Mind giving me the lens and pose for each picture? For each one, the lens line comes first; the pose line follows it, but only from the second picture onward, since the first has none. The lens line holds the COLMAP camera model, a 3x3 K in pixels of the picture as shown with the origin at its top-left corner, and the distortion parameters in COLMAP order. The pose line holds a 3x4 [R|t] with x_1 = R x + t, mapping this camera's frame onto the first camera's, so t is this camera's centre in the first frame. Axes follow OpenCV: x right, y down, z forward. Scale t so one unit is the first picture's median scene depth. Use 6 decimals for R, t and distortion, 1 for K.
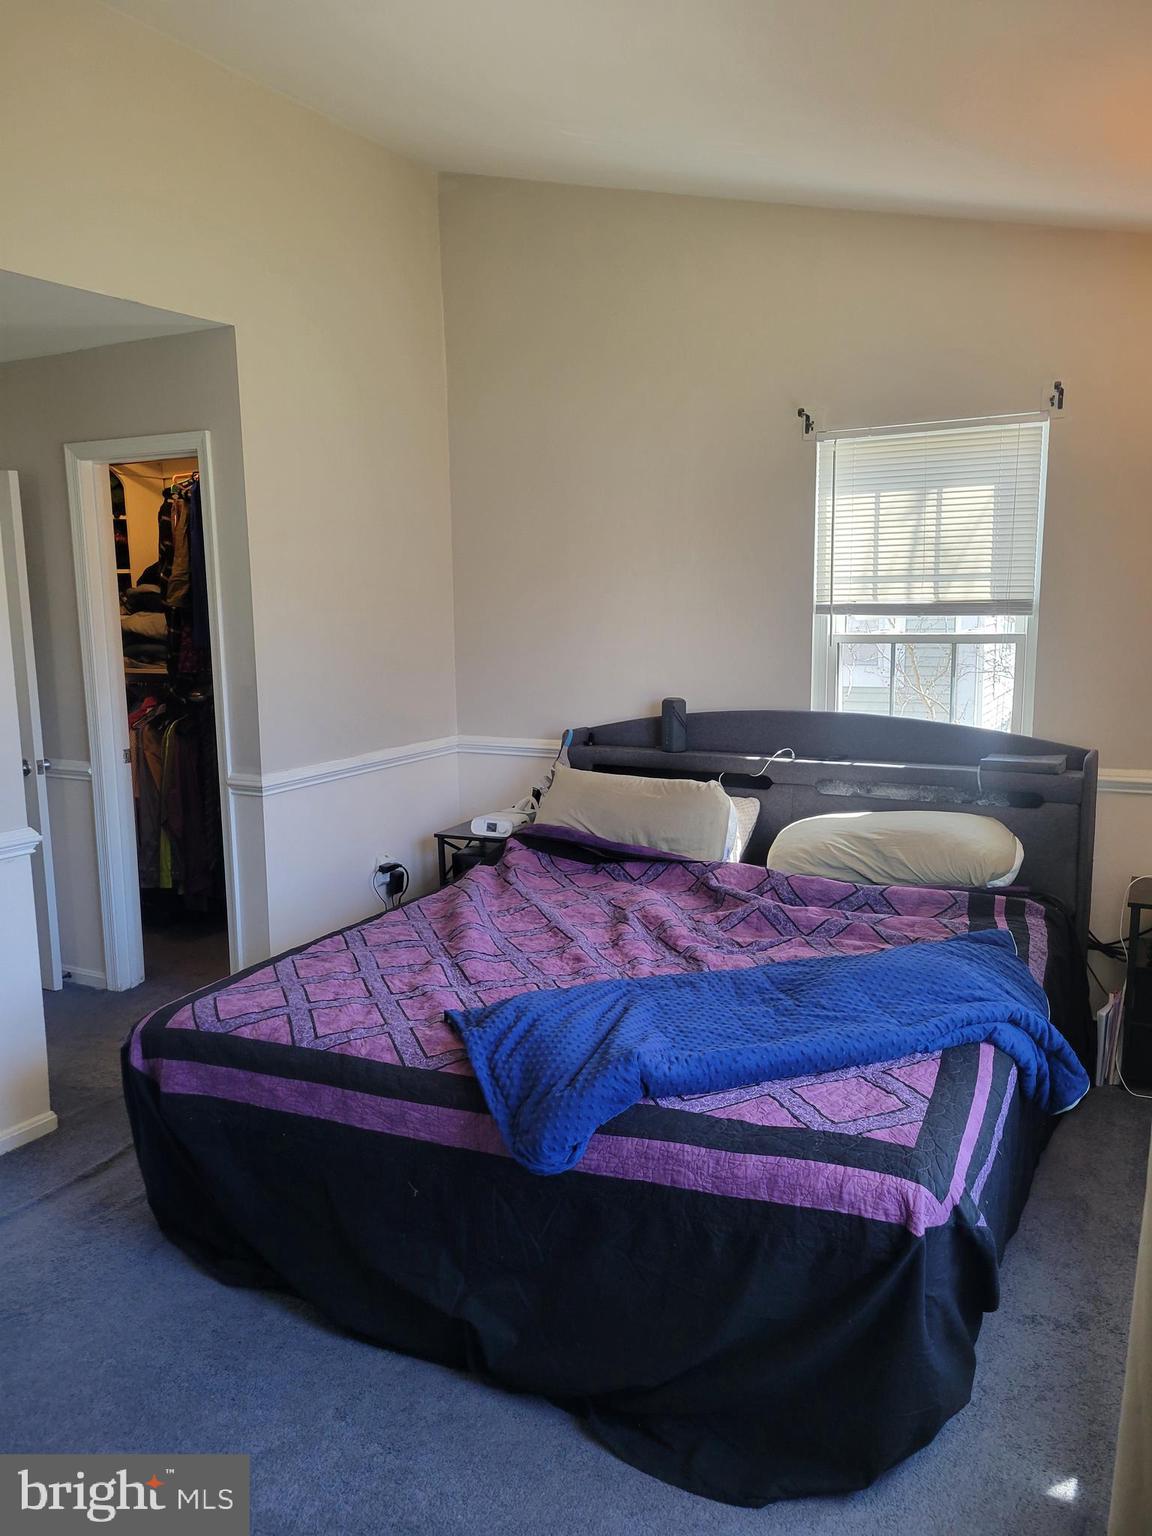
lens RADIAL K [[1159.4, 0, 578.5], [0, 1159.4, 767.0], [0, 0, 1]] dist [0.058539, -0.017014]
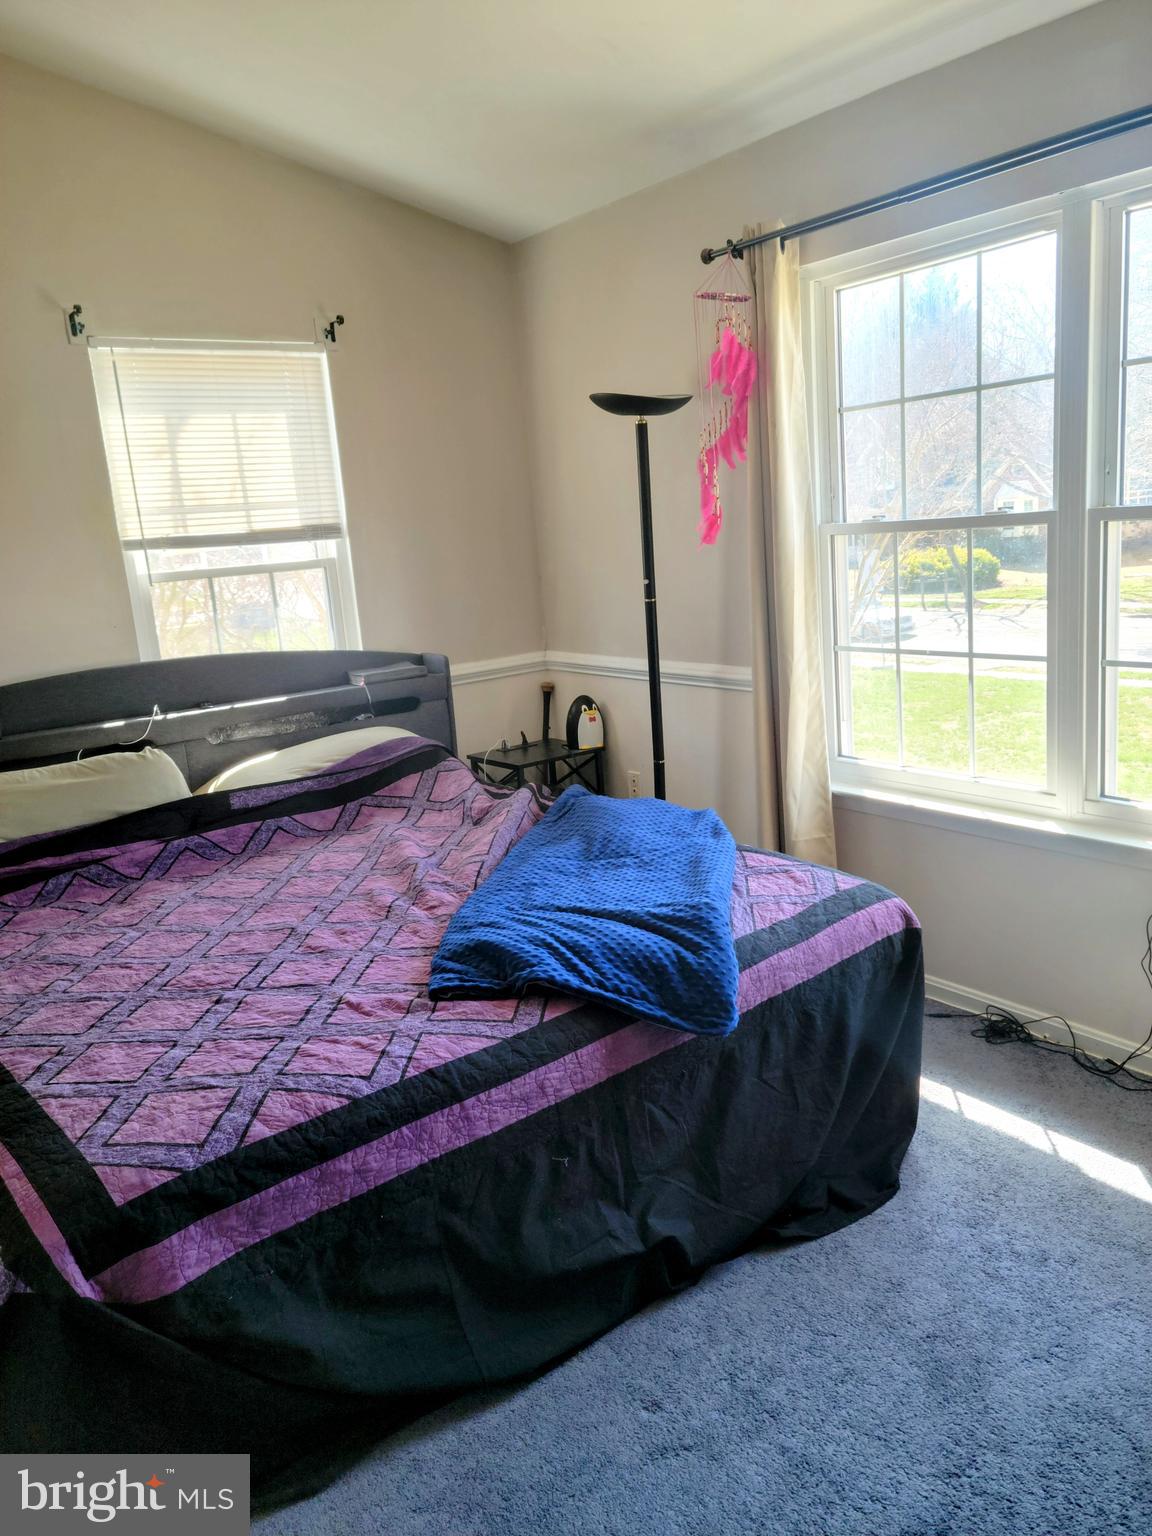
lens RADIAL K [[1220.5, 0, 580.6], [0, 1220.5, 770.8], [0, 0, 1]] dist [0.097057, -0.063313]
pose [[0.420305, -0.200220, 0.885017, -0.583142], [0.201878, 0.971539, 0.123920, -0.020781], [-0.884641, 0.126581, 0.448763, 0.353626]]
